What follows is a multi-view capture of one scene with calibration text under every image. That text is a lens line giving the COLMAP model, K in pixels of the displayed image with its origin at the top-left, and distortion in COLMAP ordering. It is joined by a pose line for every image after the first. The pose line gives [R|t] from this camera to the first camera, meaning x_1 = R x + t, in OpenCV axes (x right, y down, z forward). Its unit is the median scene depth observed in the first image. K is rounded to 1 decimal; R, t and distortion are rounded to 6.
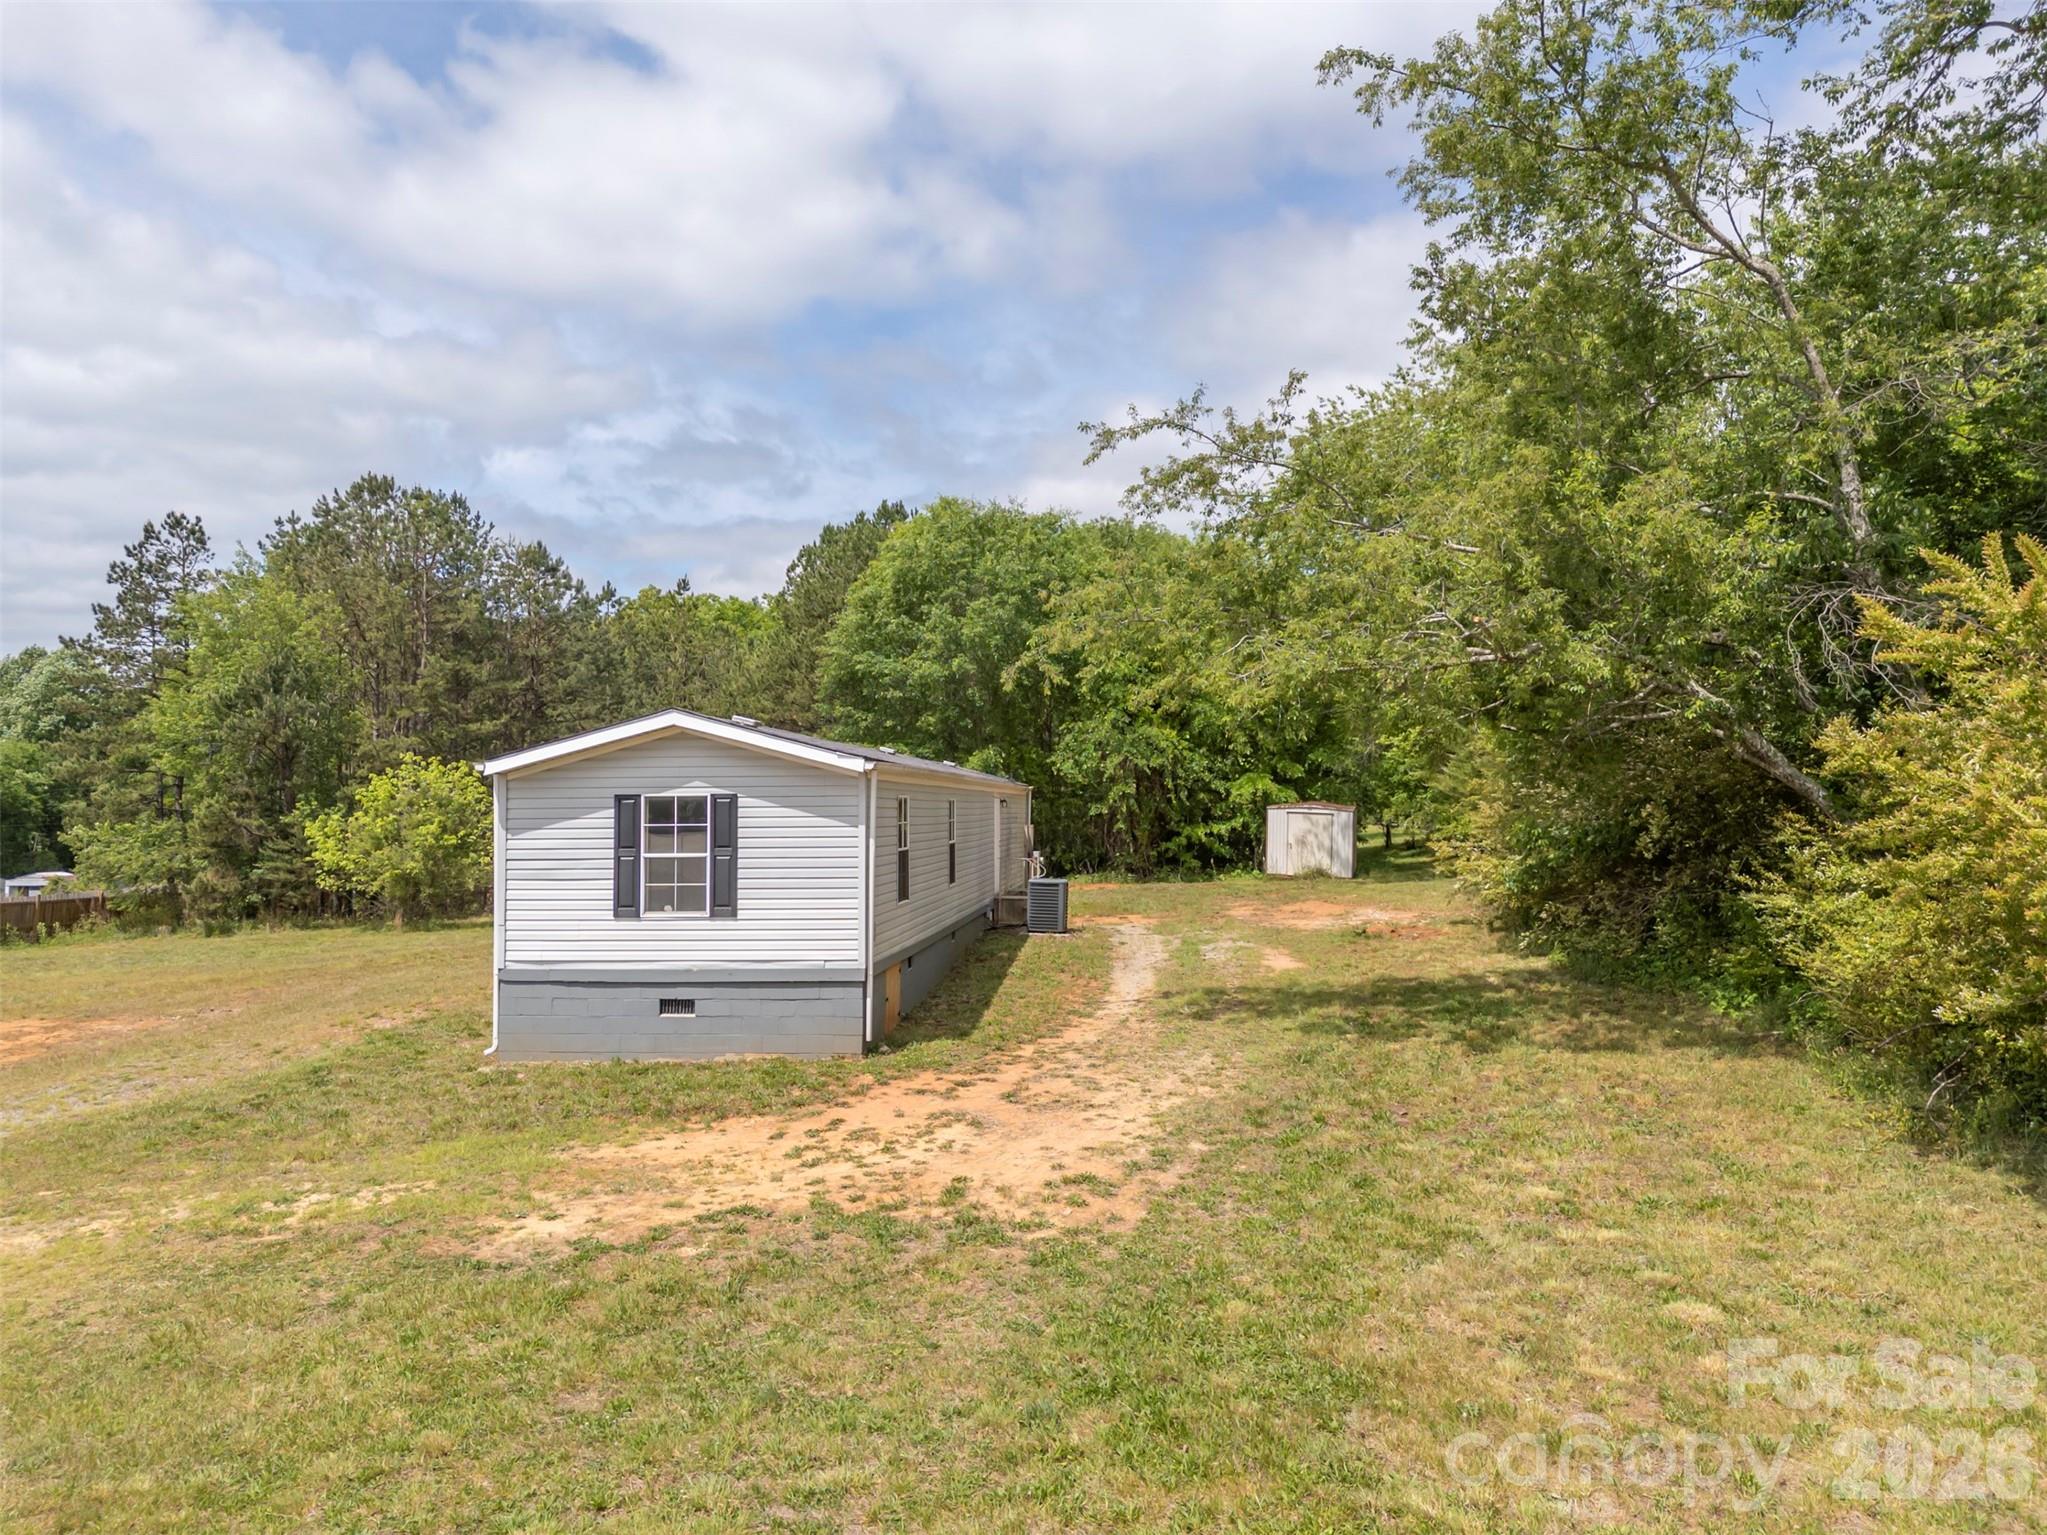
lens RADIAL K [[1491.1, 0, 1021.9], [0, 1491.1, 768.1], [0, 0, 1]] dist [0.115347, -0.100679]
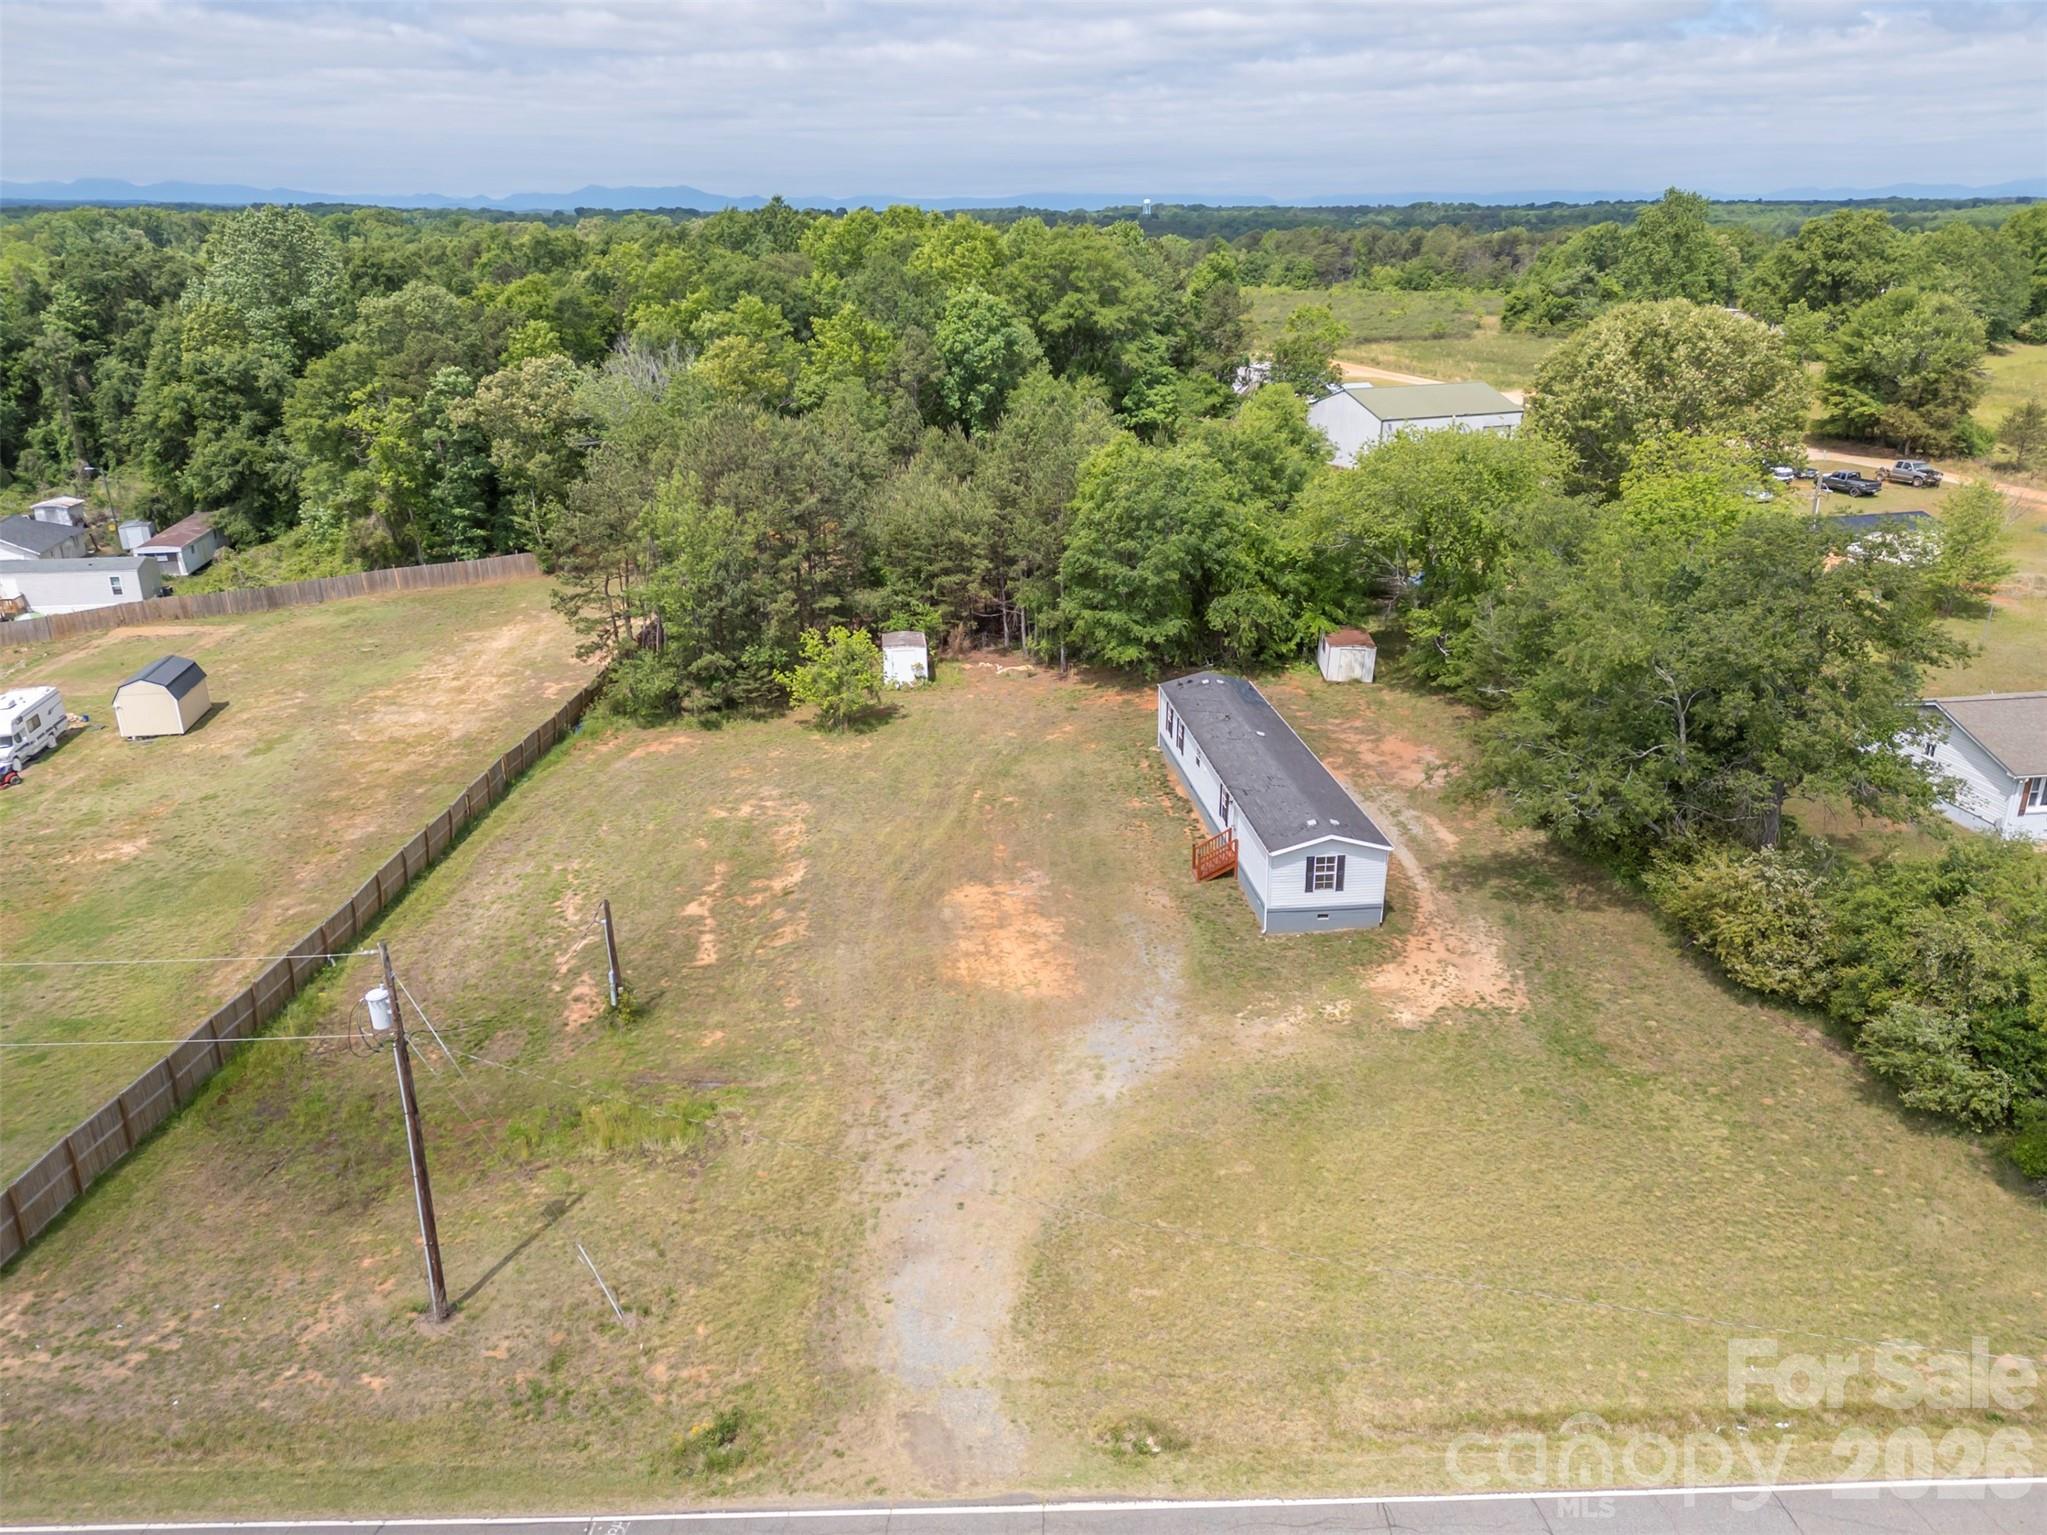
lens RADIAL K [[1491.1, 0, 1021.9], [0, 1491.1, 768.1], [0, 0, 1]] dist [0.115347, -0.100679]
pose [[0.979957, -0.069713, 0.186615, -1.434398], [-0.004182, 0.929366, 0.369136, -1.314501], [-0.199167, -0.362517, 0.910447, -1.671045]]
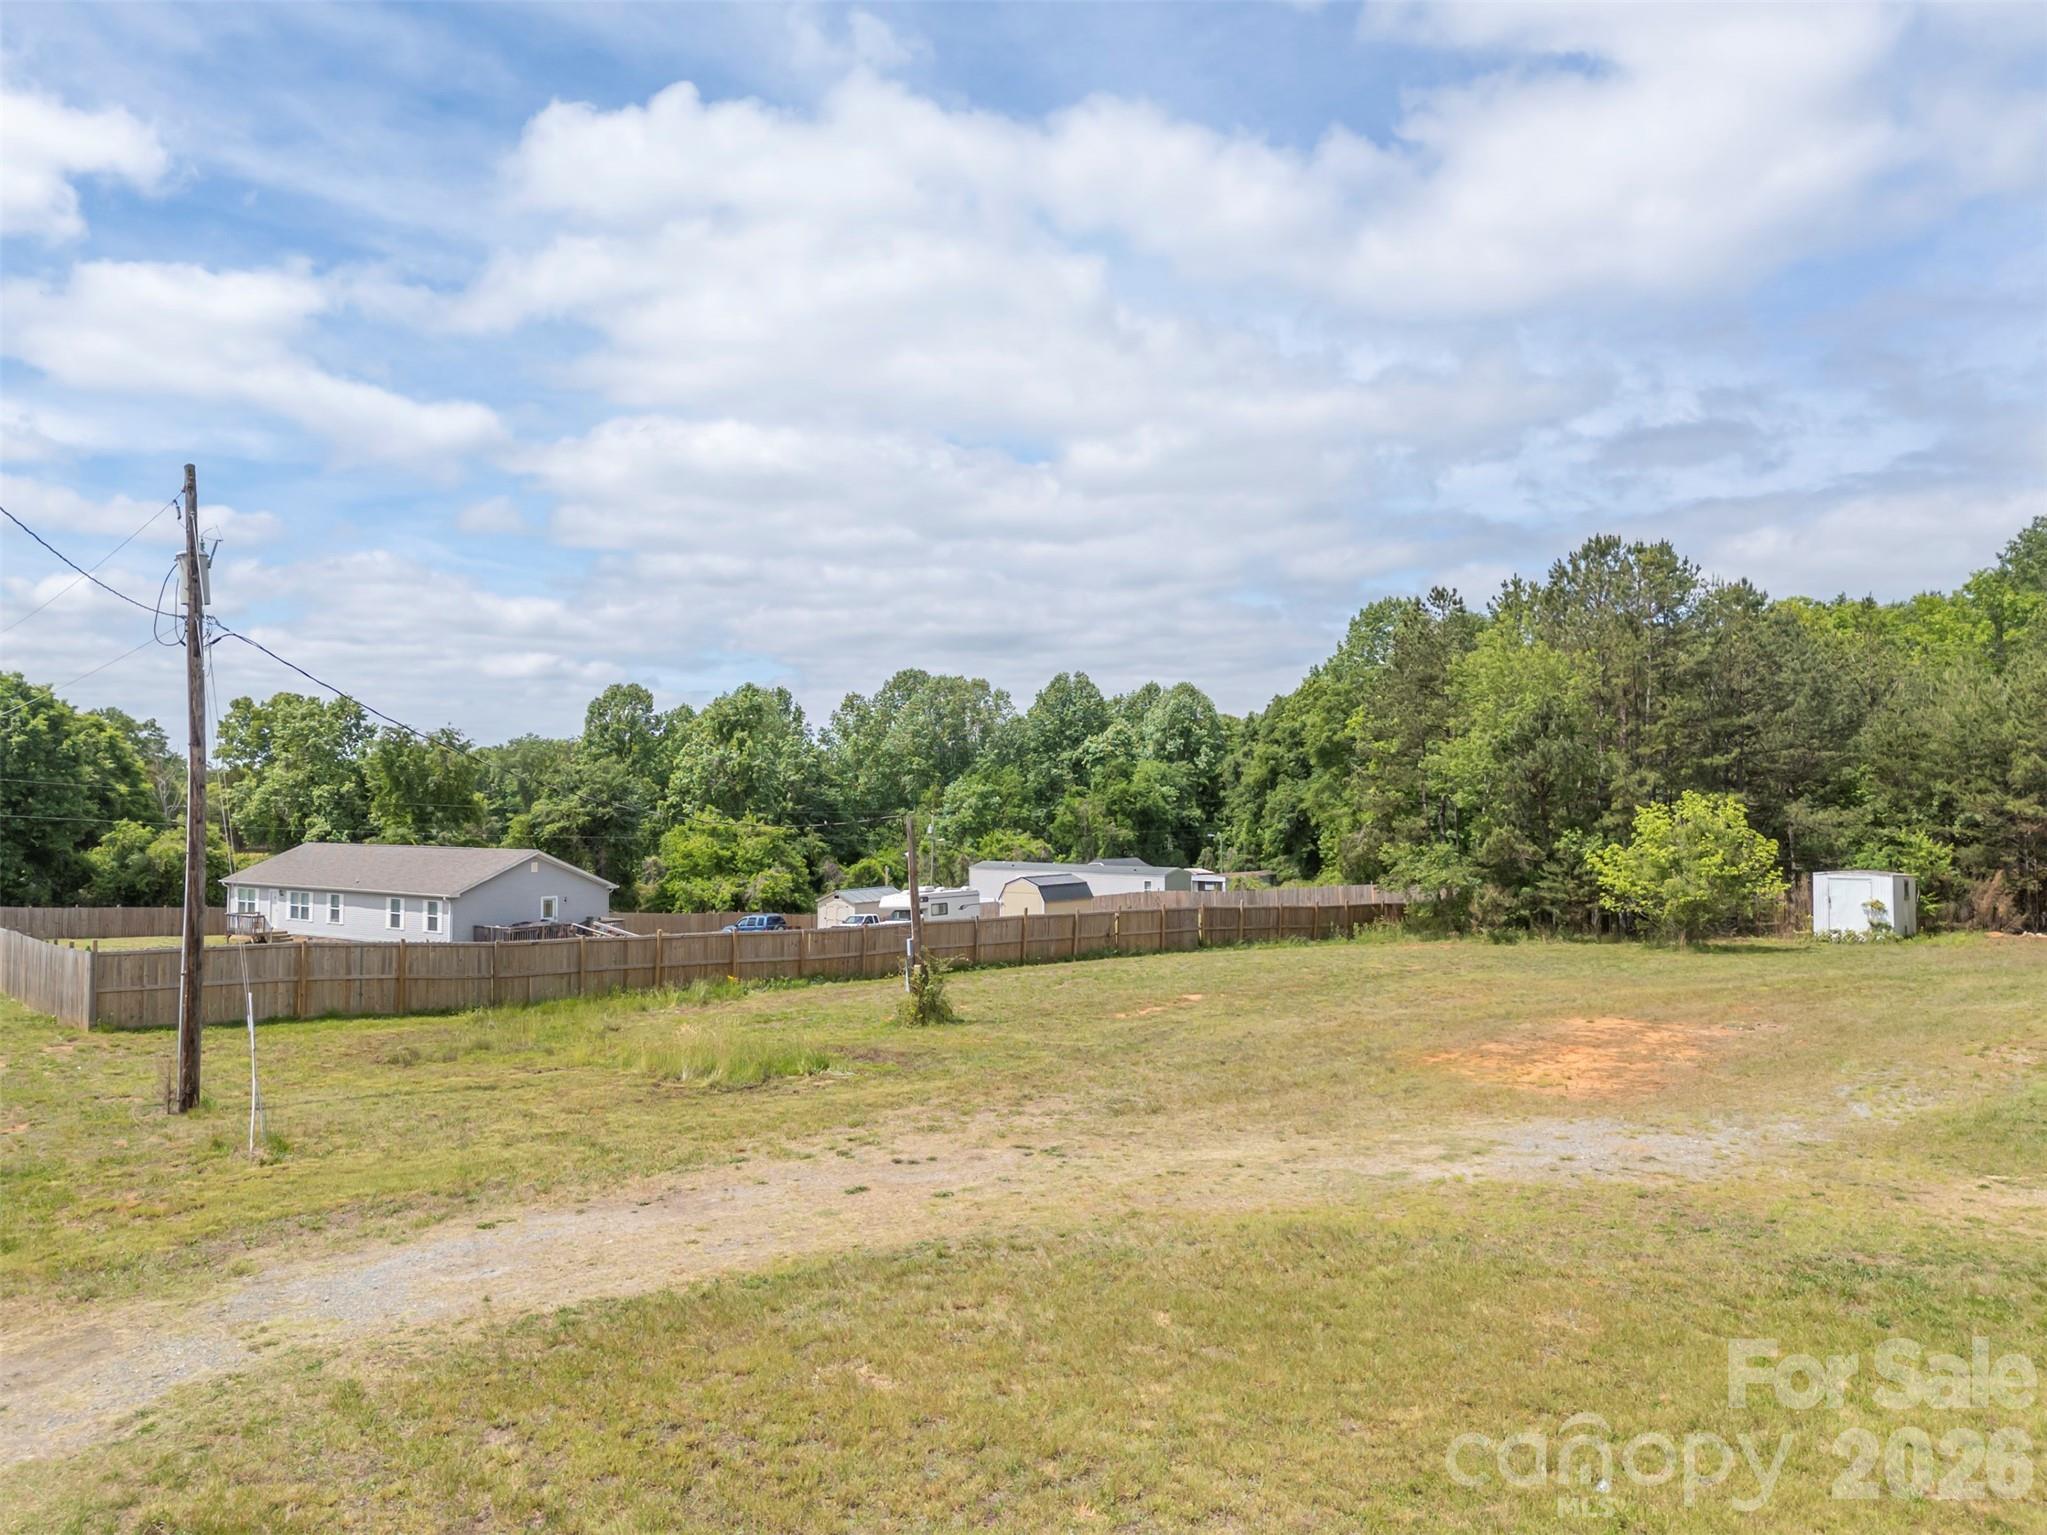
lens RADIAL K [[1480.6, 0, 1008.7], [0, 1480.6, 739.1], [0, 0, 1]] dist [0.065192, -0.051802]
pose [[0.808961, -0.023912, -0.587376, -0.433726], [0.011712, 0.999630, -0.024564, -0.071639], [0.587746, 0.012992, 0.808941, -0.478885]]
